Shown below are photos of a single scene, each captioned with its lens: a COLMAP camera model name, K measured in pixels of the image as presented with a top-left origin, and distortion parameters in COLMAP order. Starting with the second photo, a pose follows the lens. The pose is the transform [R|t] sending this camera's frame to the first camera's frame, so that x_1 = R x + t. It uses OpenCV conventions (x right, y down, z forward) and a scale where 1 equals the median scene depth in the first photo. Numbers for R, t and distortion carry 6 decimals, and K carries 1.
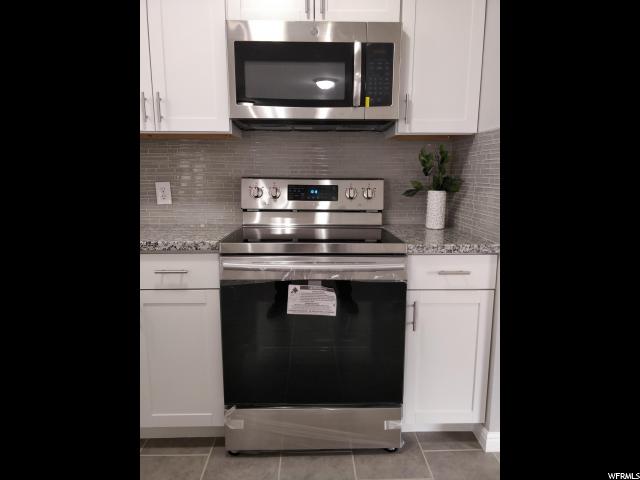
lens RADIAL K [[398.4, 0, 320.0], [0, 398.4, 240.0], [0, 0, 1]] dist [0.060412, 0.000226]
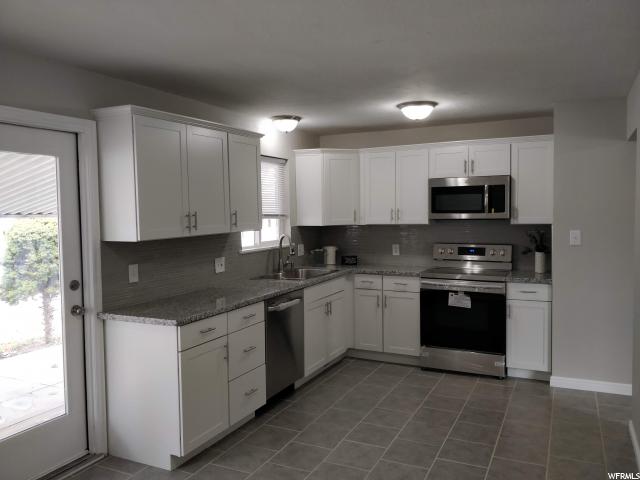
lens RADIAL K [[514.6, 0, 320.0], [0, 514.6, 240.0], [0, 0, 1]] dist [0.095878, -0.179596]
pose [[0.892311, 0.013667, -0.451214, 0.550223], [-0.061231, 0.993968, -0.090983, 0.118203], [0.447249, 0.108813, 0.887766, -1.852051]]
